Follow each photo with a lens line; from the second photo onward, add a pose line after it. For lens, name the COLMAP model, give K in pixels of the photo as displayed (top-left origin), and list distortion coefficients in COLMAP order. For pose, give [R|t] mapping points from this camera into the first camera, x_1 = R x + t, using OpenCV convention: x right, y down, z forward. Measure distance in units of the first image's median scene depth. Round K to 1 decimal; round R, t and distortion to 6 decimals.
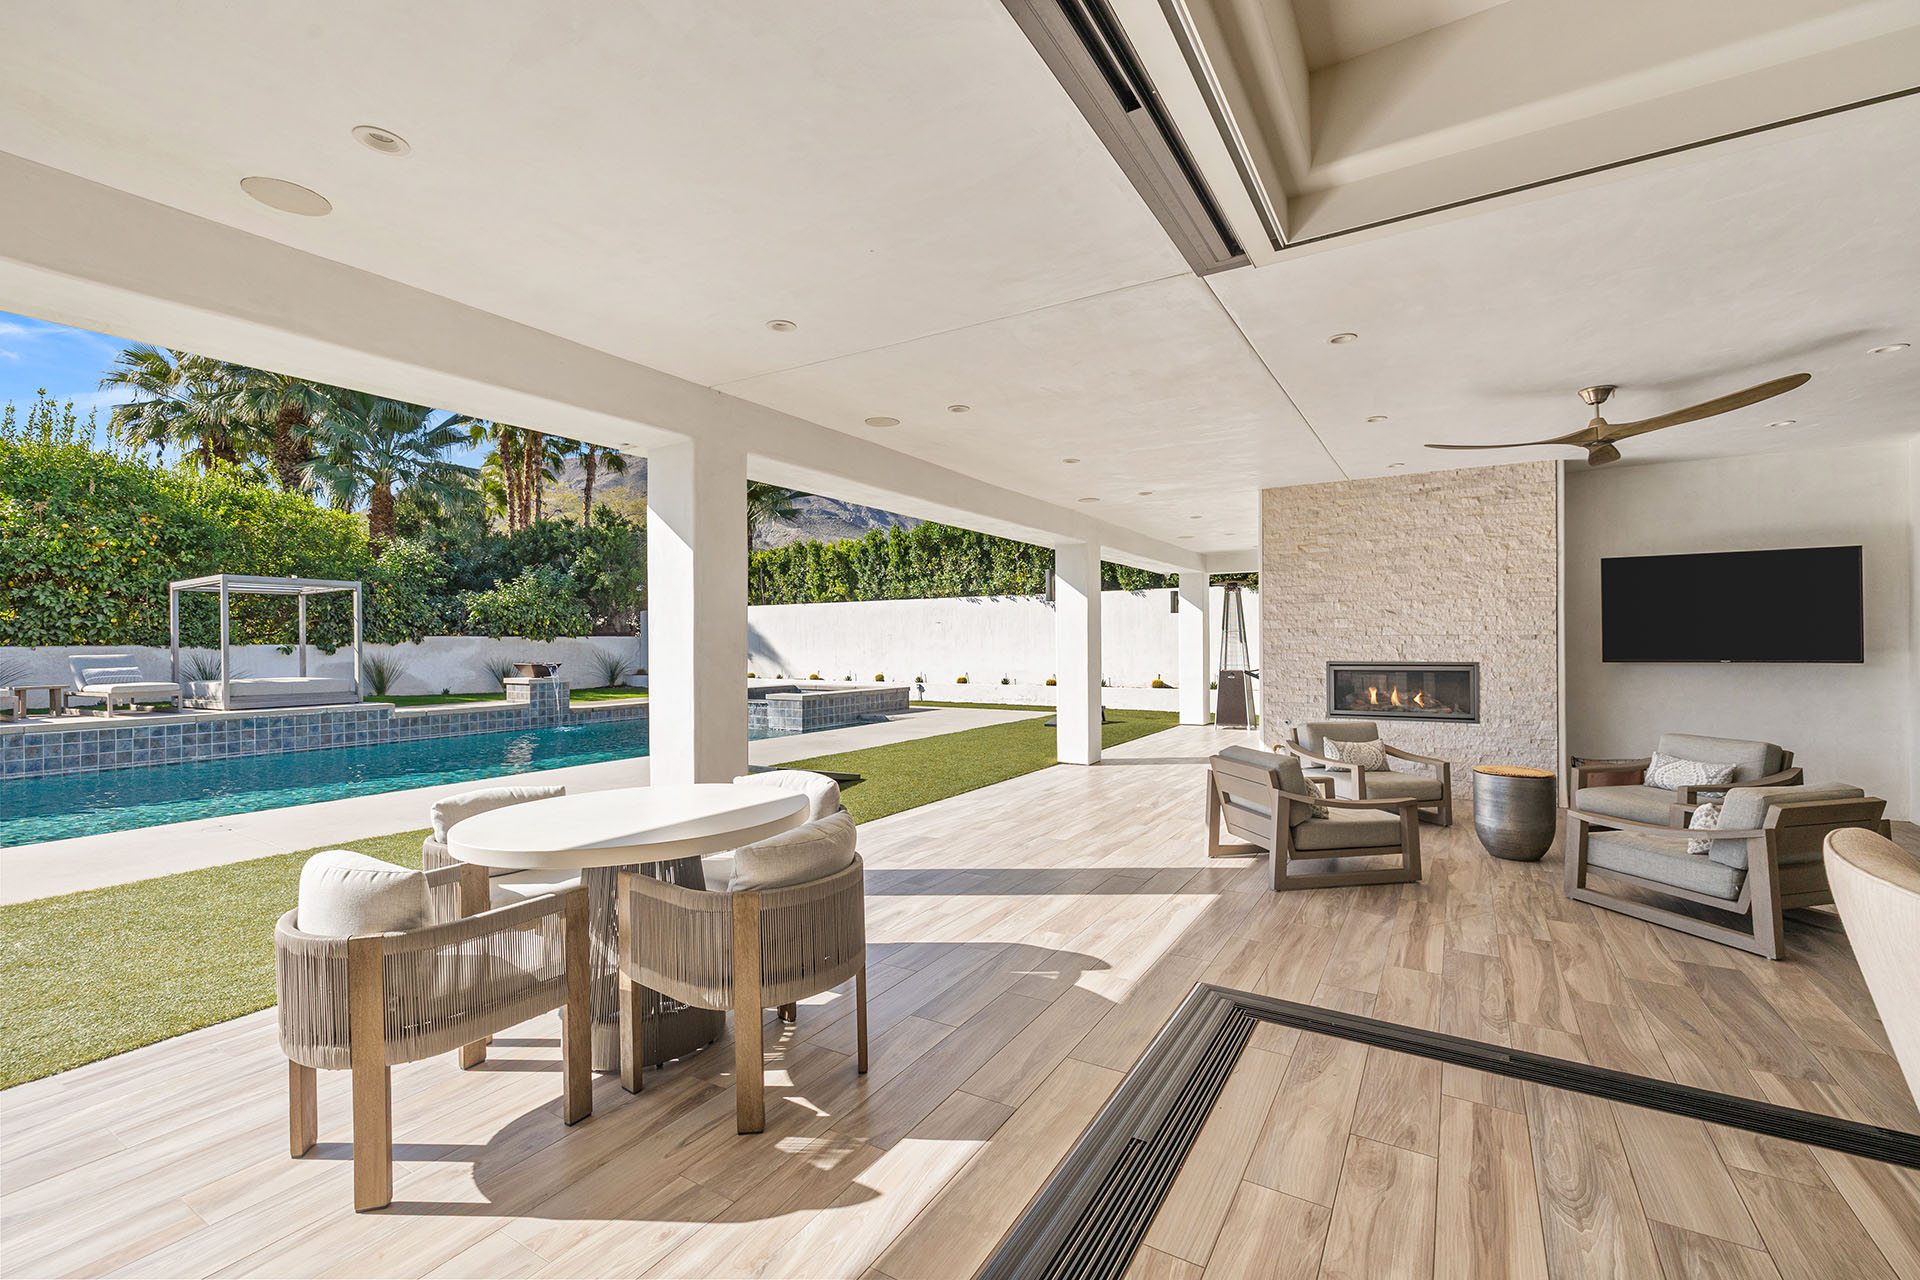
lens RADIAL K [[808.1, 0, 955.5], [0, 808.1, 637.4], [0, 0, 1]] dist [0.002087, 0.000283]
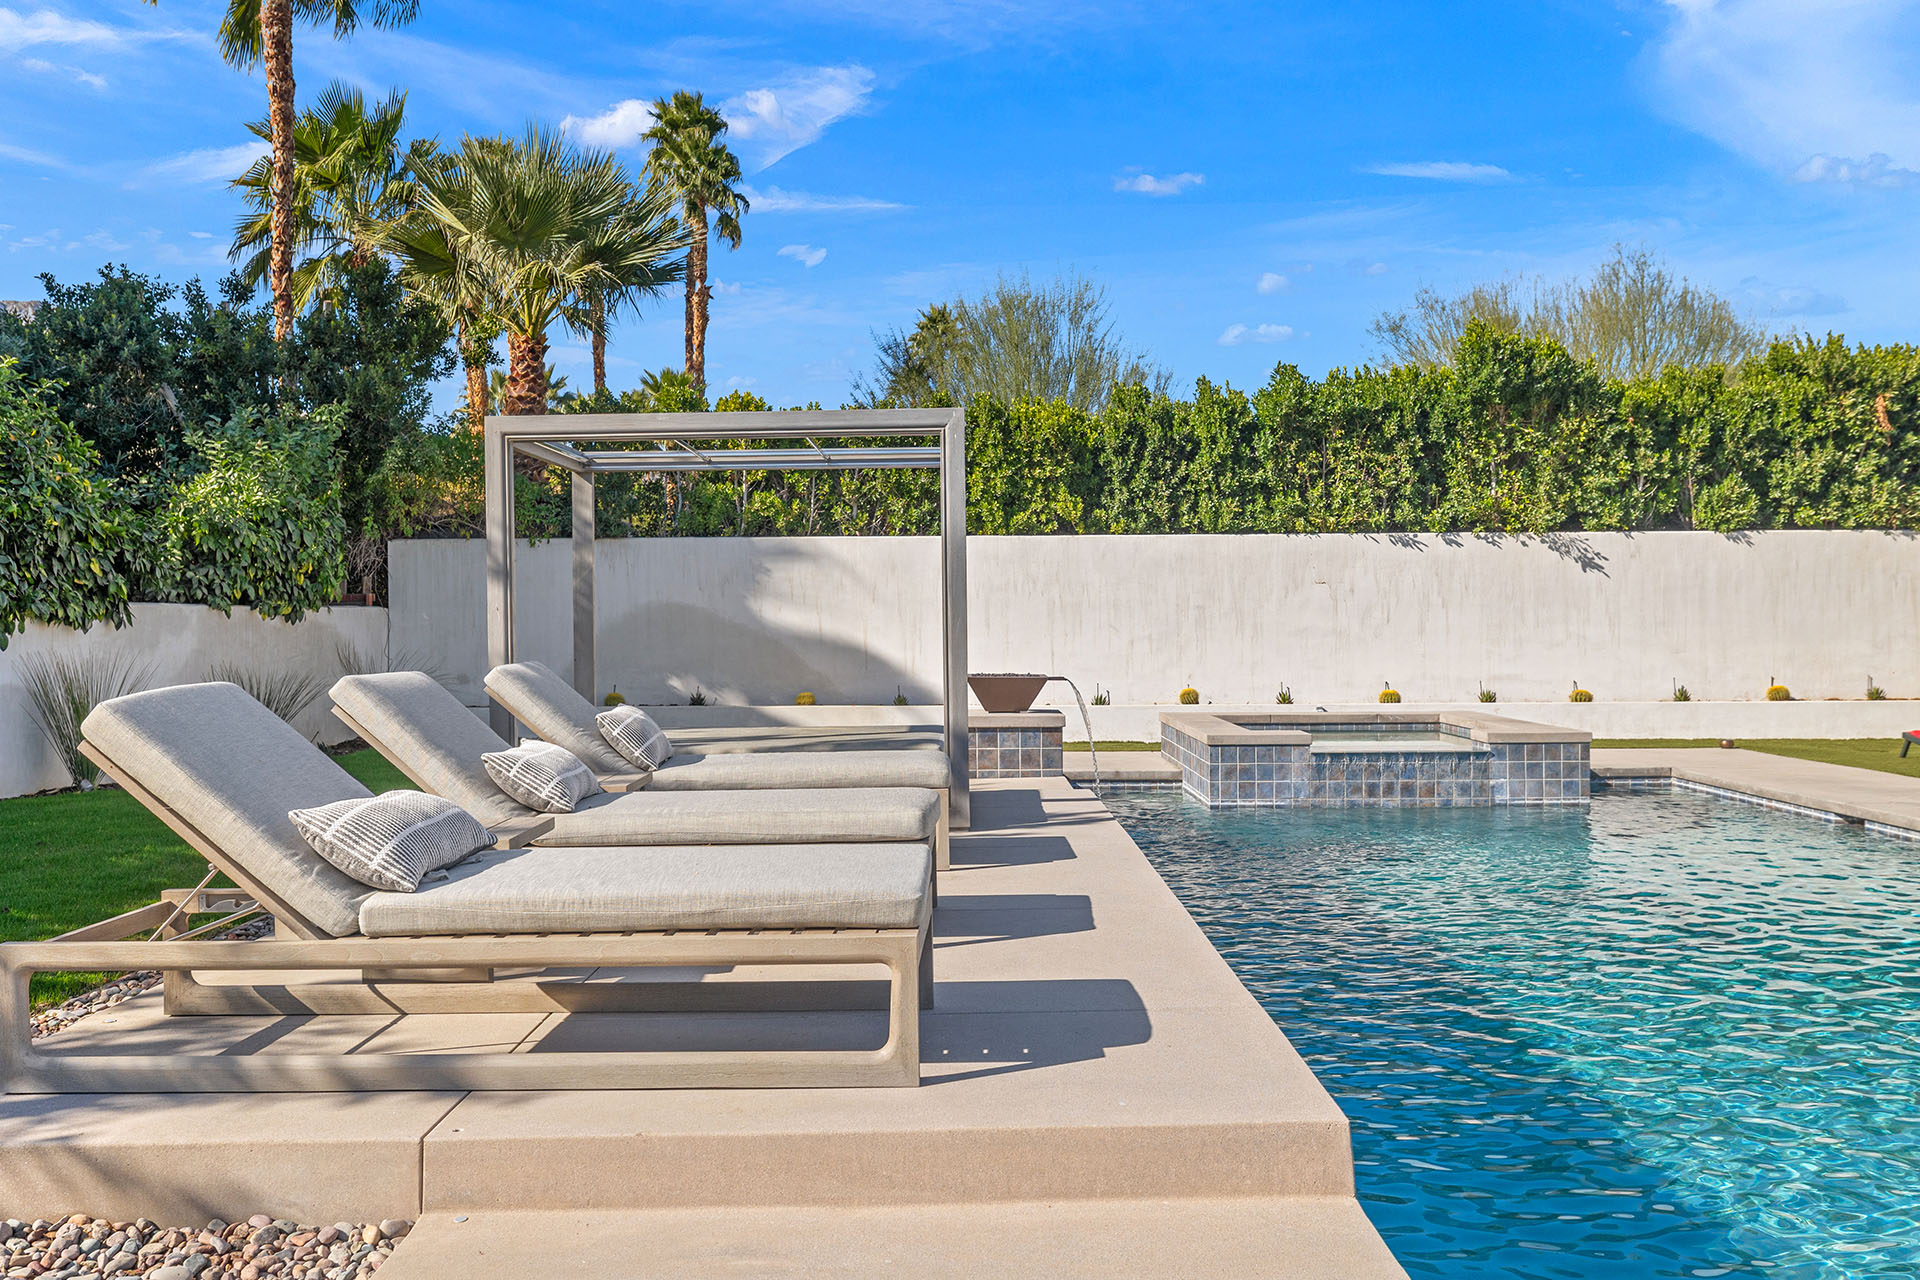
lens RADIAL K [[1623.9, 0, 951.0], [0, 1623.9, 620.1], [0, 0, 1]] dist [0.001314, 0.006827]
pose [[0.850730, 0.001002, 0.525602, -0.950433], [-0.002746, 0.999993, 0.002539, 0.003521], [-0.525596, -0.003604, 0.850727, 0.342264]]
